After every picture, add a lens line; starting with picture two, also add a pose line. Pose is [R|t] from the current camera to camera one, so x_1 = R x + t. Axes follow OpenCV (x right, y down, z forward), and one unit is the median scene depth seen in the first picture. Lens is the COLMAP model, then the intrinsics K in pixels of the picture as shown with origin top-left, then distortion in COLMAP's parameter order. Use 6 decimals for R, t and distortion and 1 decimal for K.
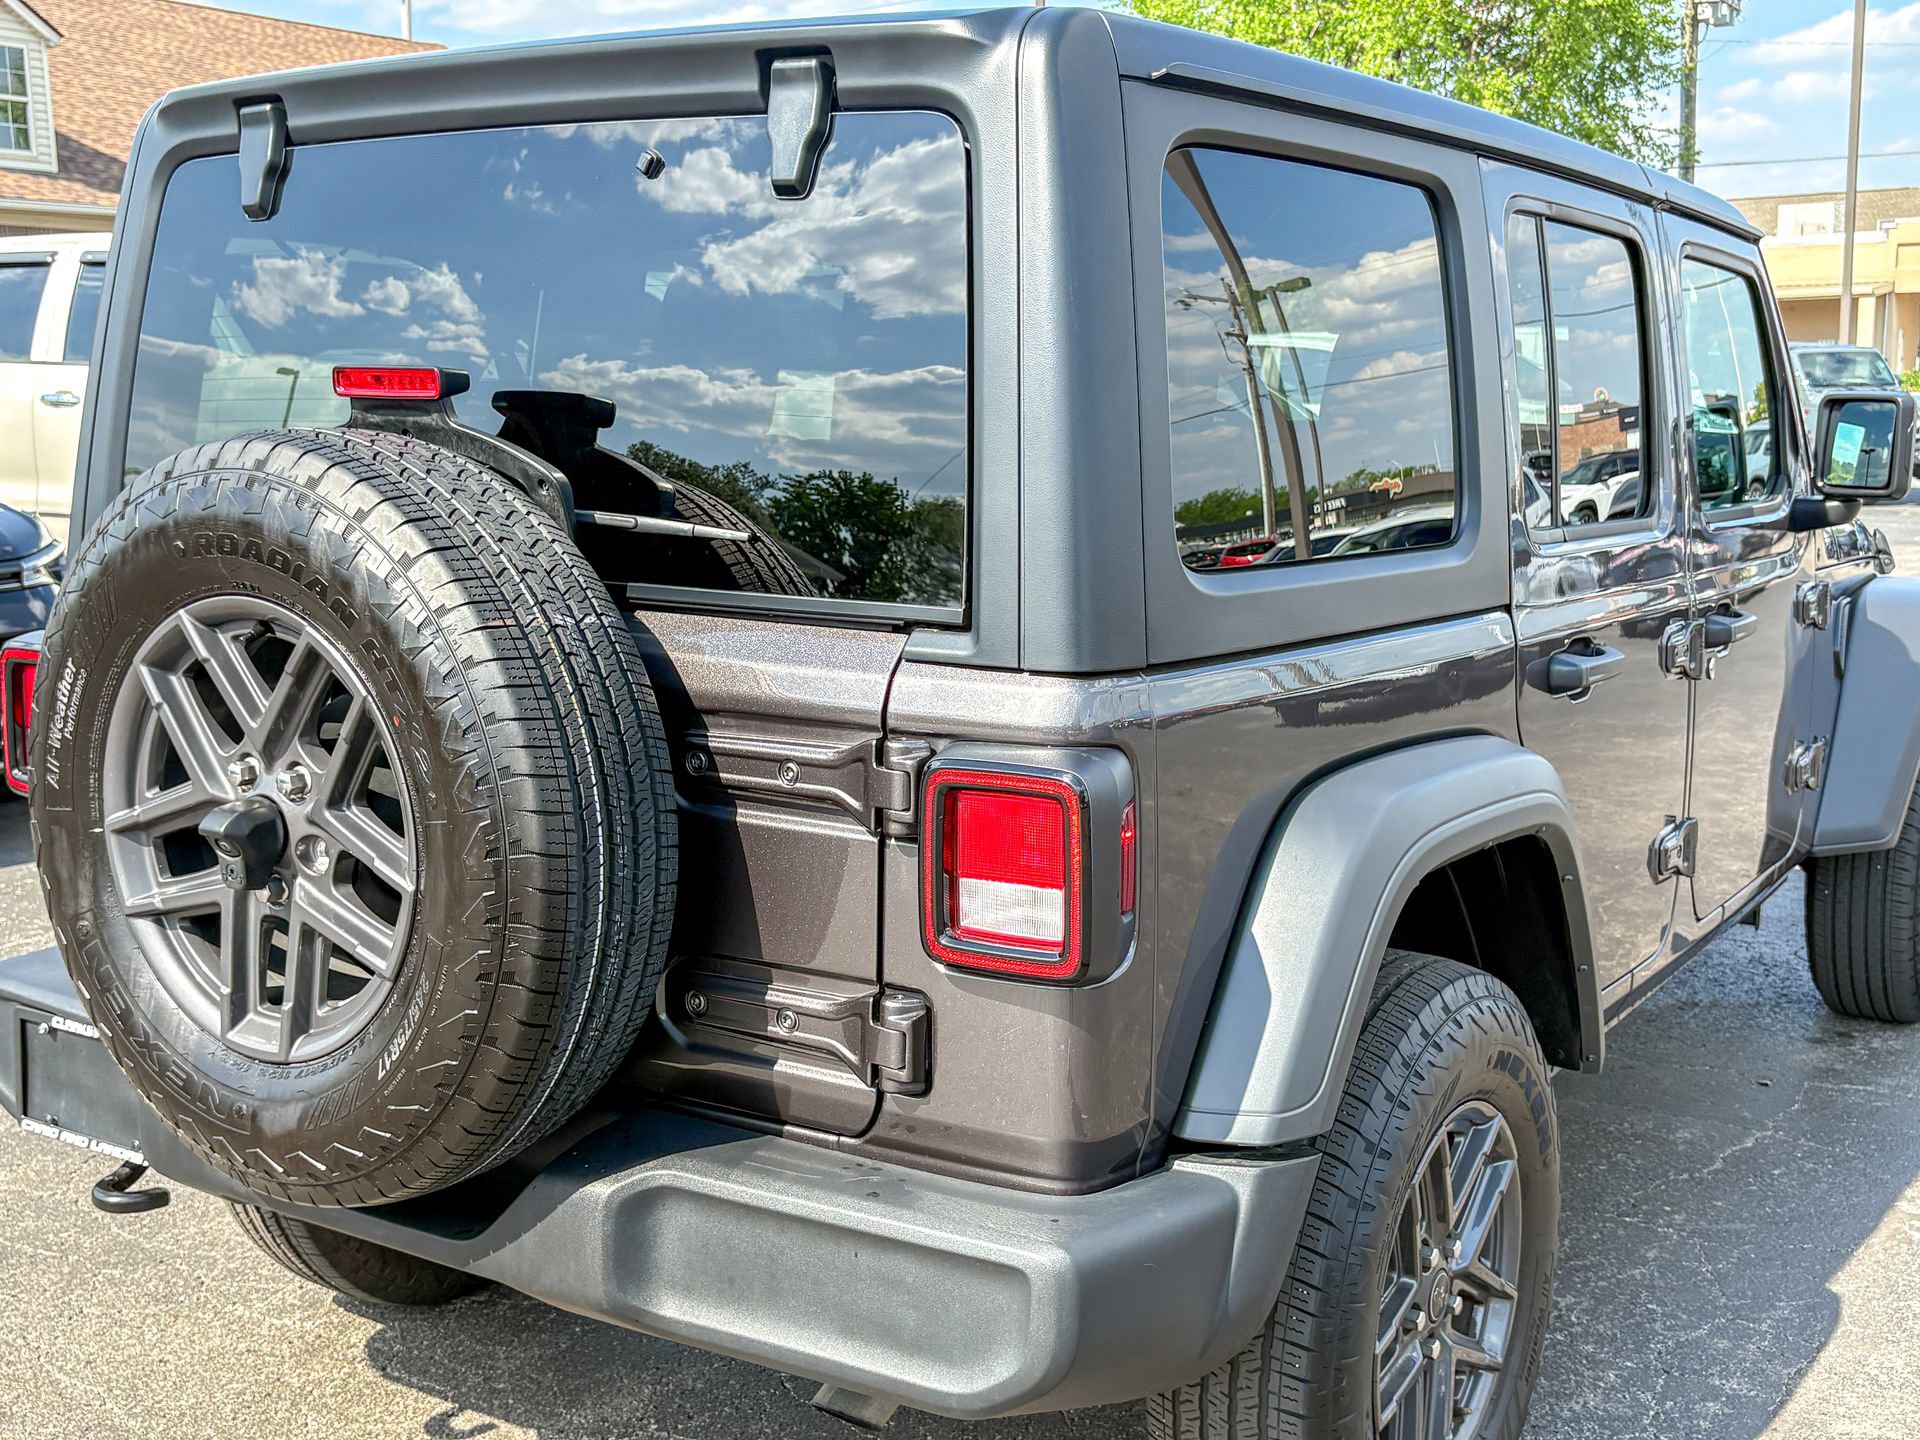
lens RADIAL K [[2262.2, 0, 986.1], [0, 2262.2, 743.5], [0, 0, 1]] dist [-0.007745, 0.000000]
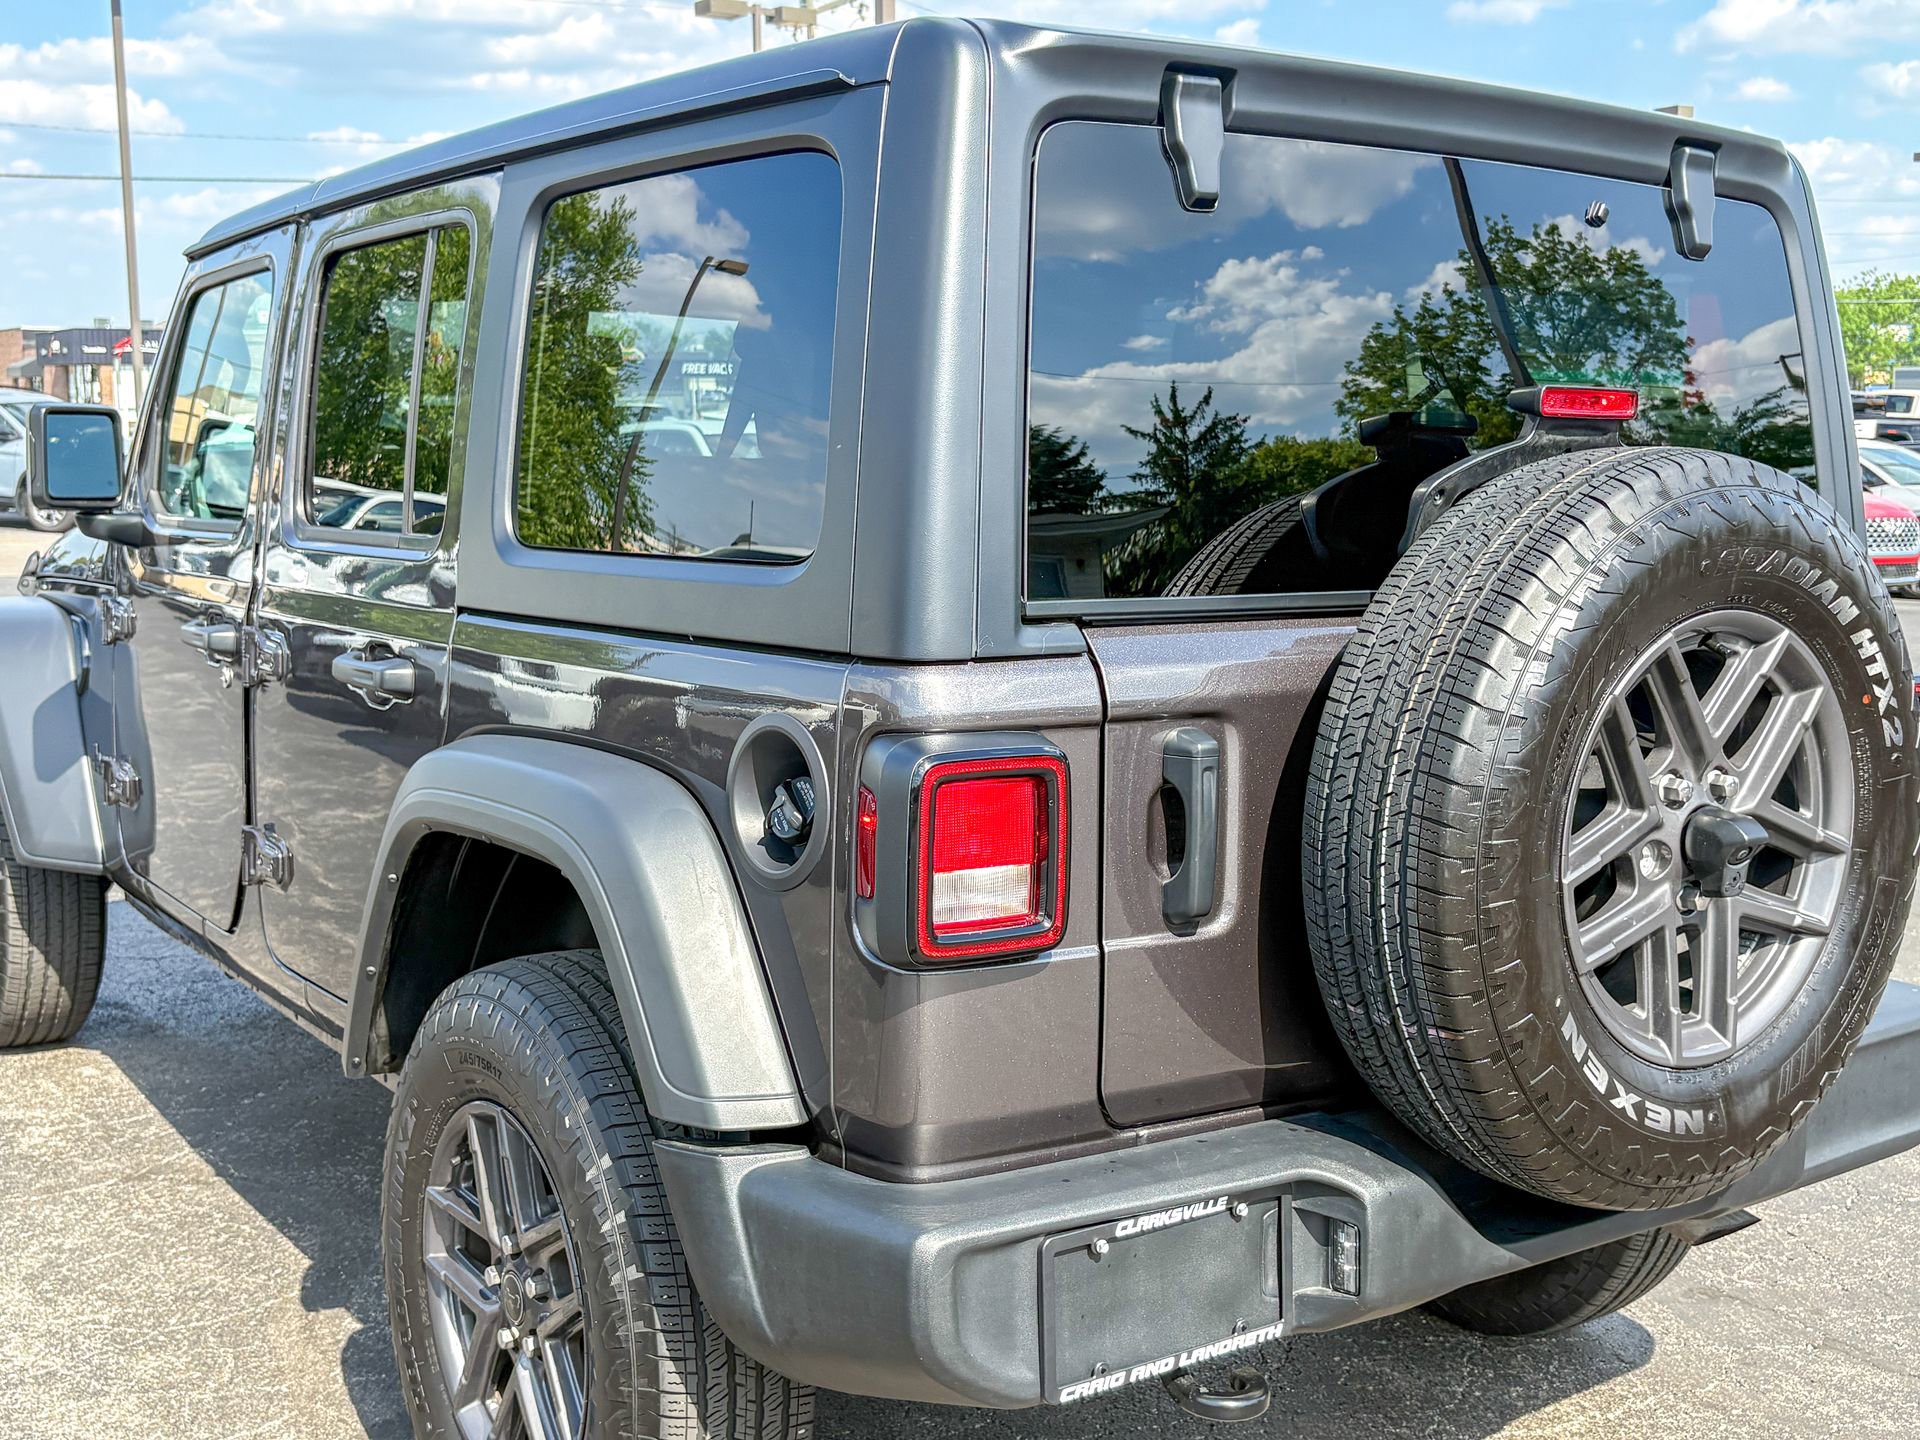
lens RADIAL K [[2236.0, 0, 951.5], [0, 2236.0, 713.1], [0, 0, 1]] dist [0.015402, 0.000000]
pose [[0.374595, -0.113515, 0.920214, -1.349512], [0.140382, 0.987979, 0.064728, -0.128870], [-0.916500, 0.104934, 0.386027, 0.897620]]
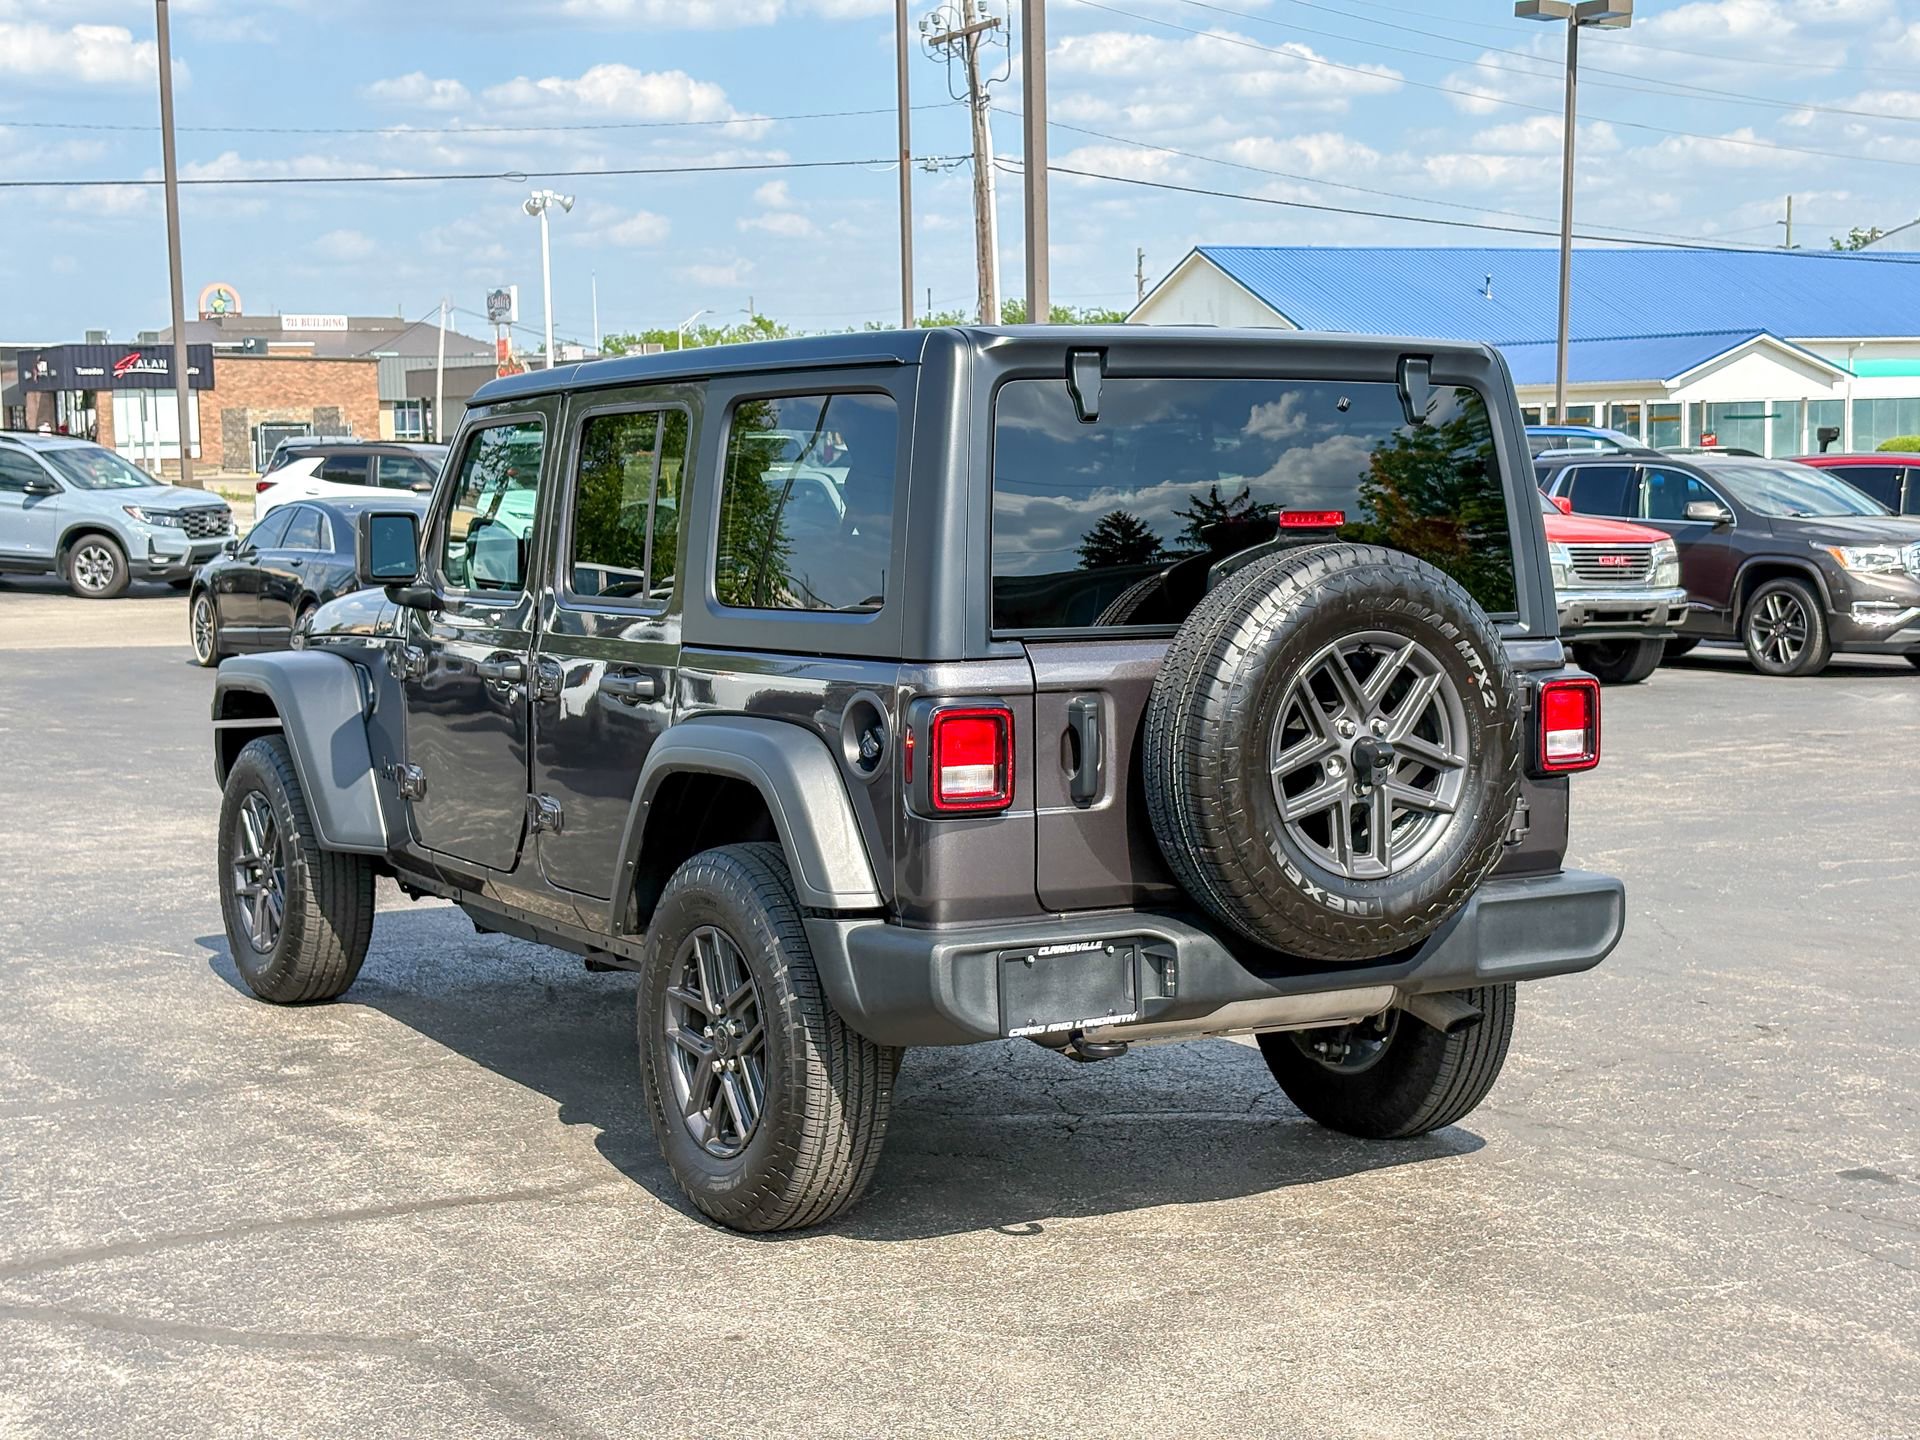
lens RADIAL K [[2933.6, 0, 941.5], [0, 2933.6, 718.5], [0, 0, 1]] dist [0.065033, 0.000000]
pose [[0.443569, -0.086172, 0.892088, -2.616640], [0.153070, 0.988026, 0.019330, -0.092038], [-0.883072, 0.127978, 0.451448, 0.197449]]
